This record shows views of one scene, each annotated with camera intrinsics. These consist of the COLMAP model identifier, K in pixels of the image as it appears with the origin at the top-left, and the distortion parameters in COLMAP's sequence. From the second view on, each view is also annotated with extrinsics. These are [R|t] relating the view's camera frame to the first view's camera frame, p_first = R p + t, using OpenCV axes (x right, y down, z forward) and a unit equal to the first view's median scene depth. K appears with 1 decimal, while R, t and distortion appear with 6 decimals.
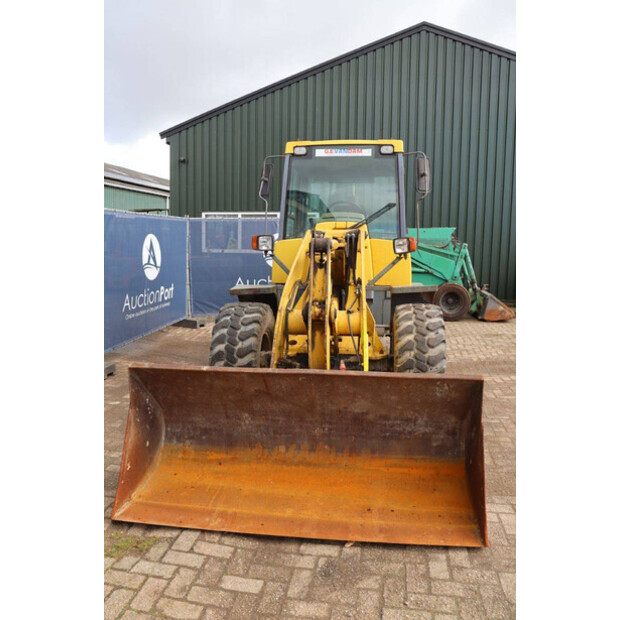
lens RADIAL K [[512.2, 0, 310.0], [0, 512.2, 310.0], [0, 0, 1]] dist [-0.168172, 0.142682]
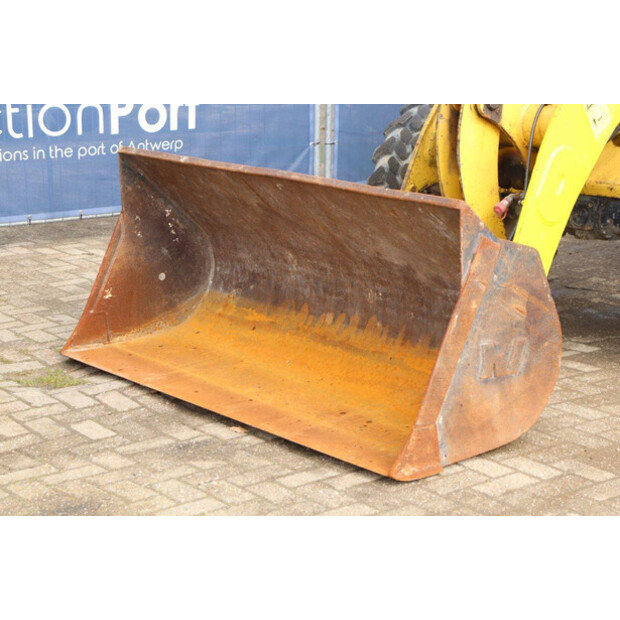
lens RADIAL K [[1473.6, 0, 310.0], [0, 1473.6, 310.0], [0, 0, 1]] dist [0.425007, 0.454912]
pose [[0.717729, 0.144091, -0.681251, 1.341537], [-0.072873, 0.988526, 0.132308, 0.039976], [0.692499, -0.045317, 0.719994, -0.335115]]
